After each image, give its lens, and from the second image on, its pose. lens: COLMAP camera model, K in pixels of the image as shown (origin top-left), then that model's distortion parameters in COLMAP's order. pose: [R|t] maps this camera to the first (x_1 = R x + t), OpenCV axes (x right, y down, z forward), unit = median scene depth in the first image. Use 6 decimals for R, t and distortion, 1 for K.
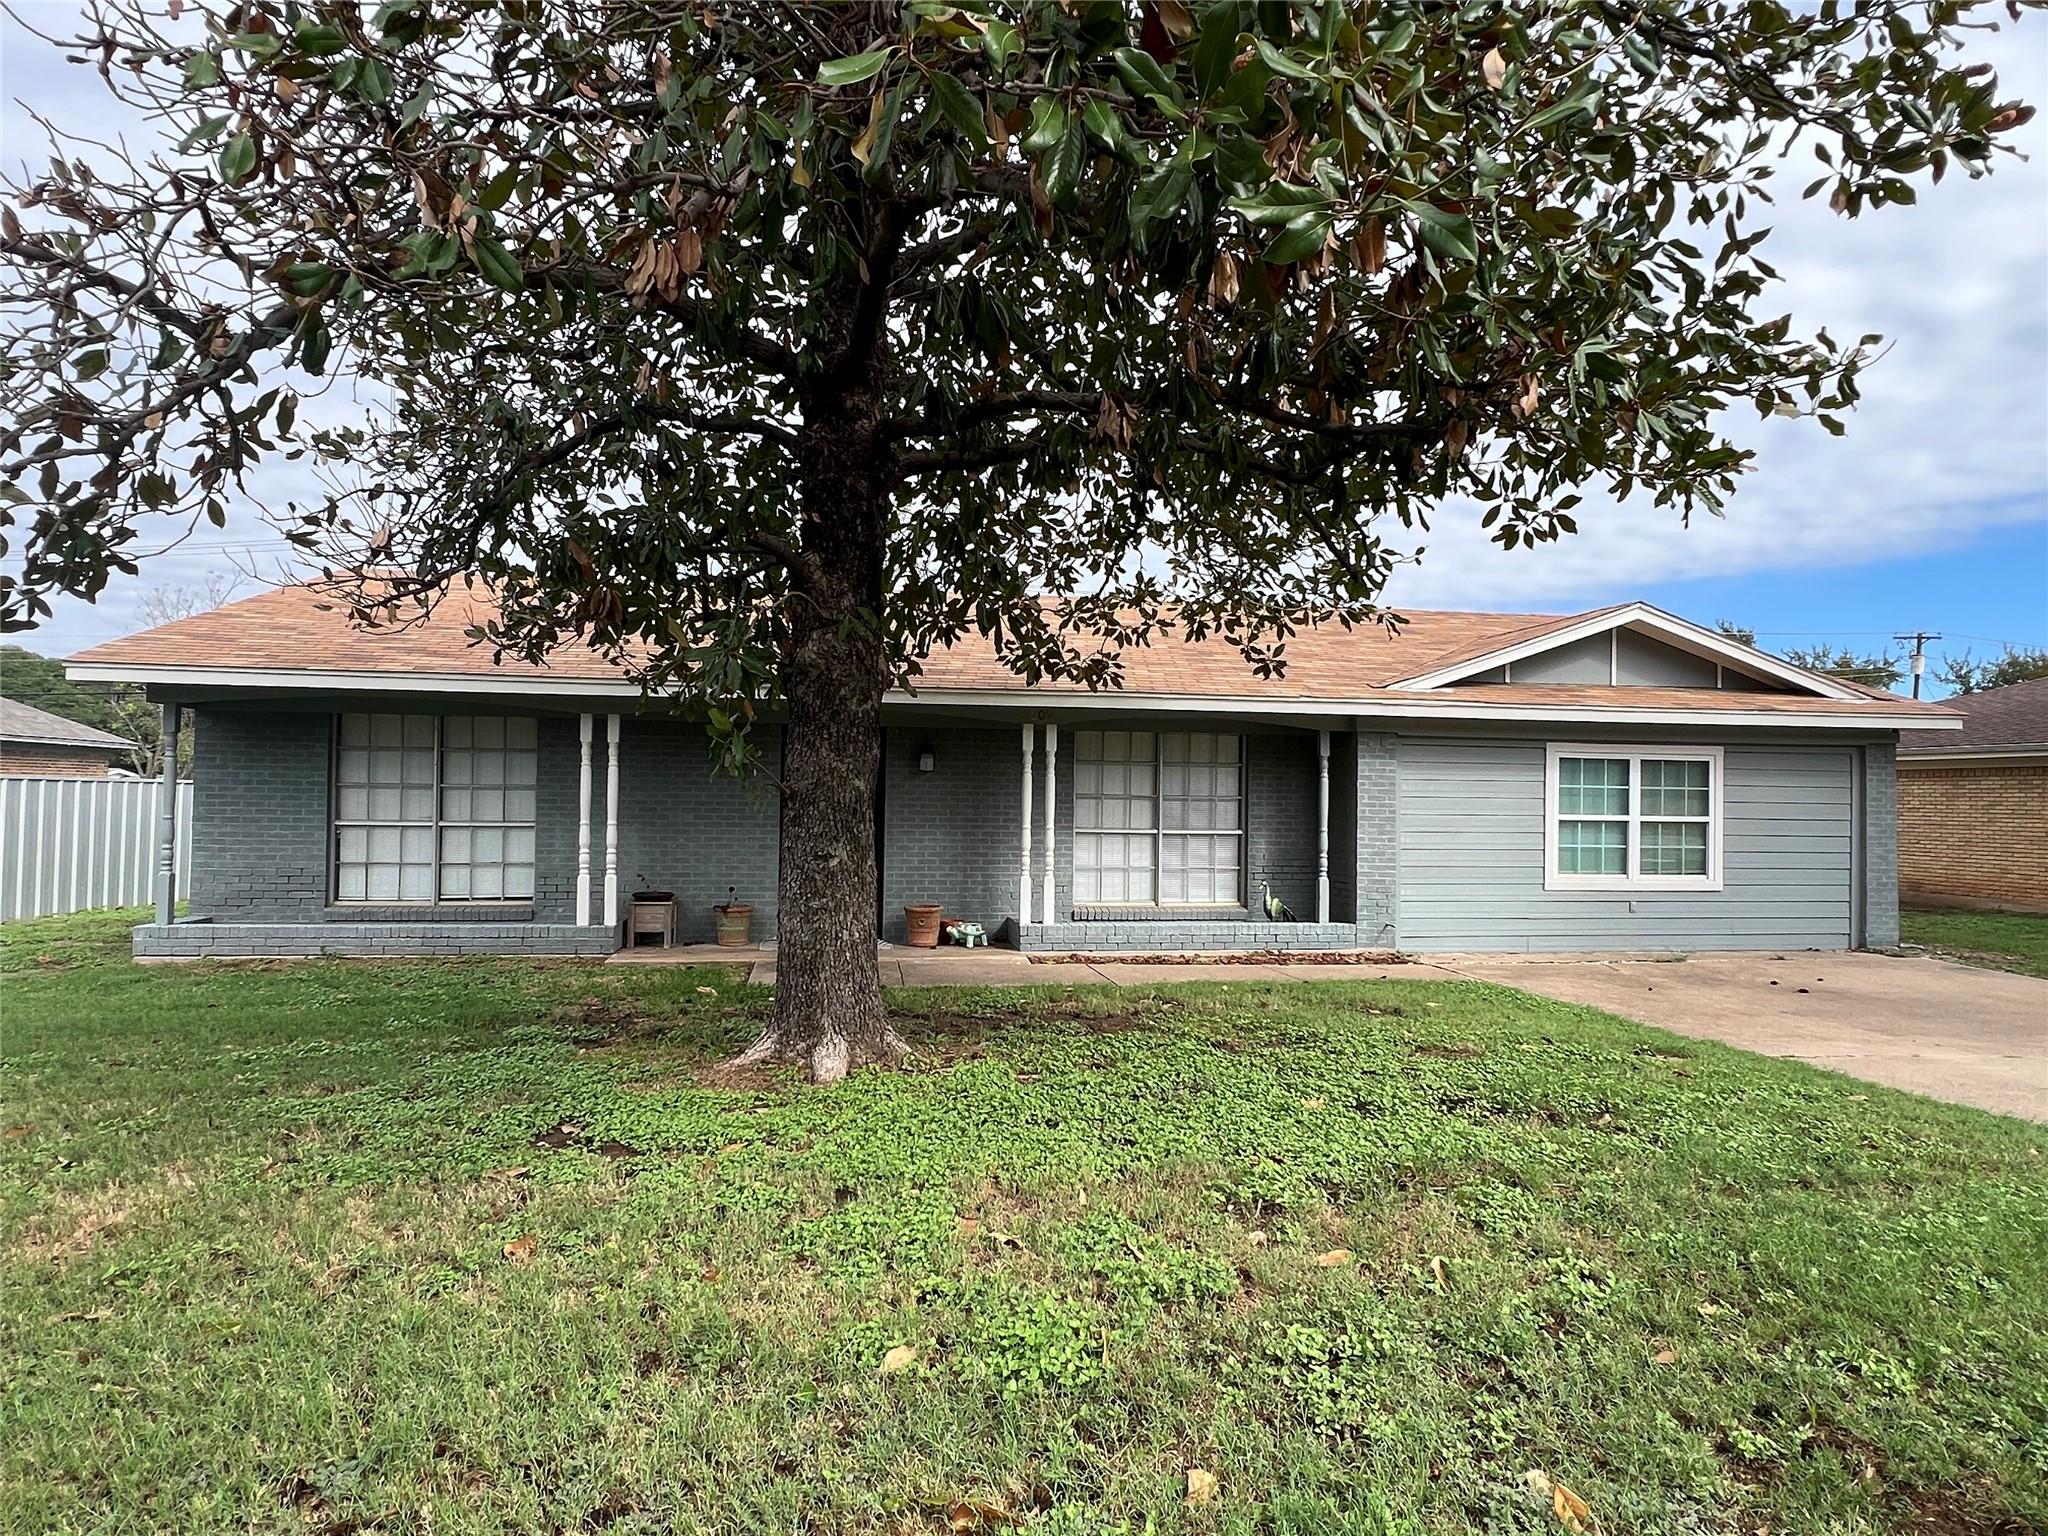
lens RADIAL K [[1196.1, 0, 1024.5], [0, 1196.1, 772.0], [0, 0, 1]] dist [0.000624, -0.000001]
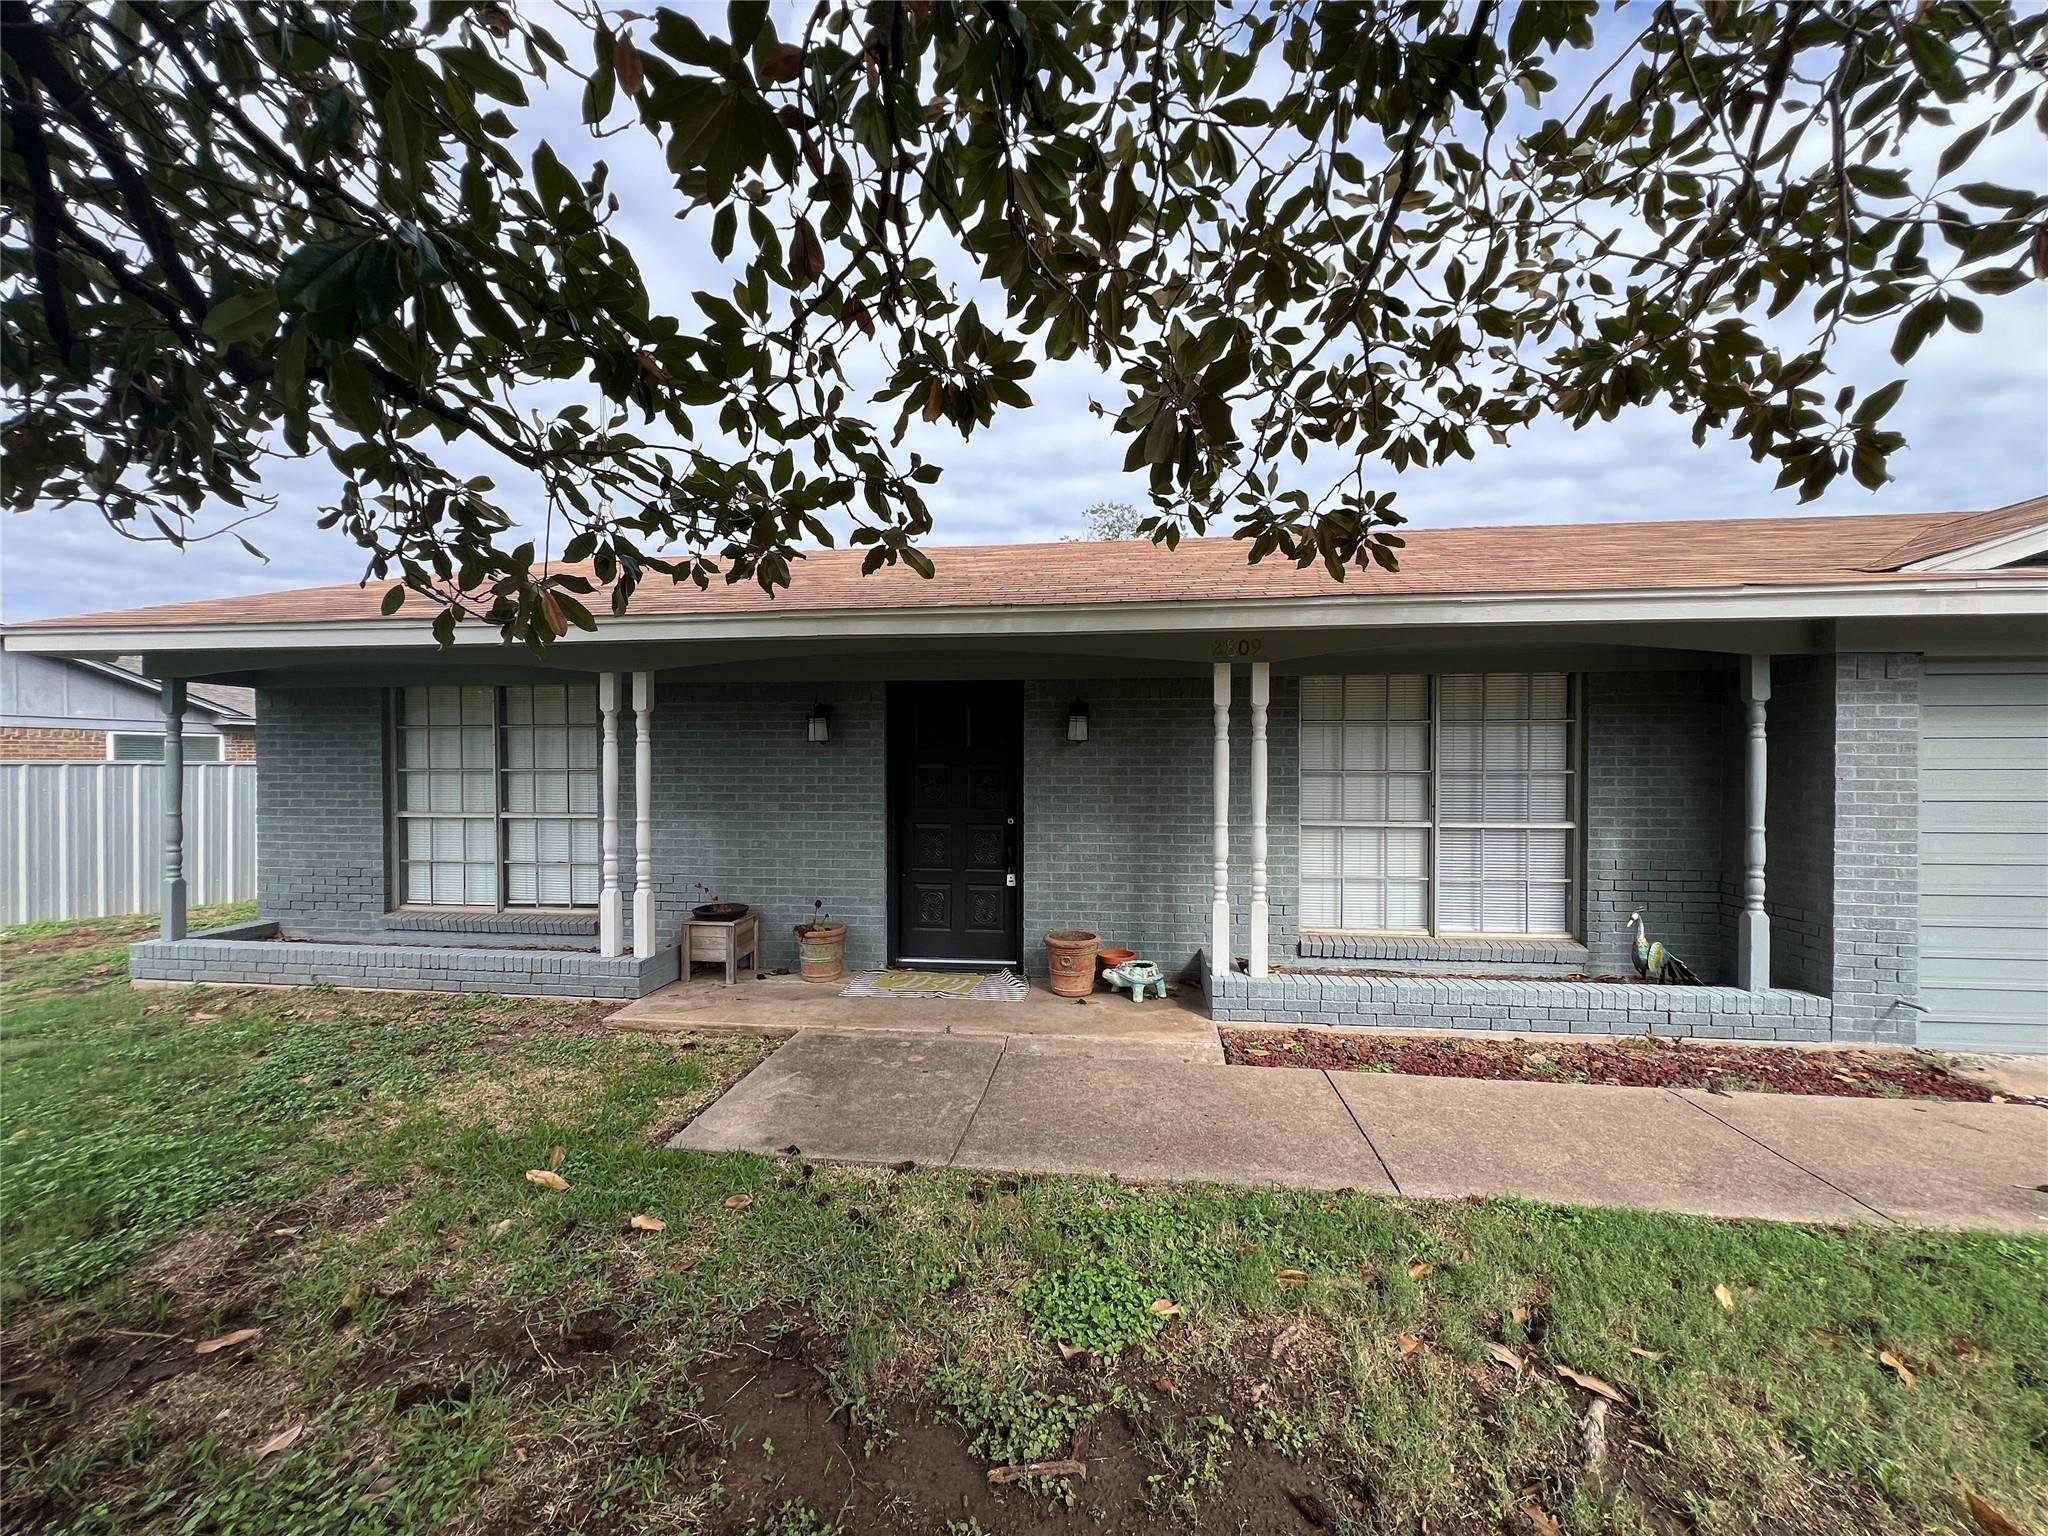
lens RADIAL K [[820.6, 0, 1020.4], [0, 820.6, 769.2], [0, 0, 1]] dist [0.000425, -0.001158]
pose [[0.959218, -0.010622, -0.282467, 0.022785], [0.020805, 0.999236, 0.033077, -0.000564], [0.281900, -0.037605, 0.958707, 0.540754]]
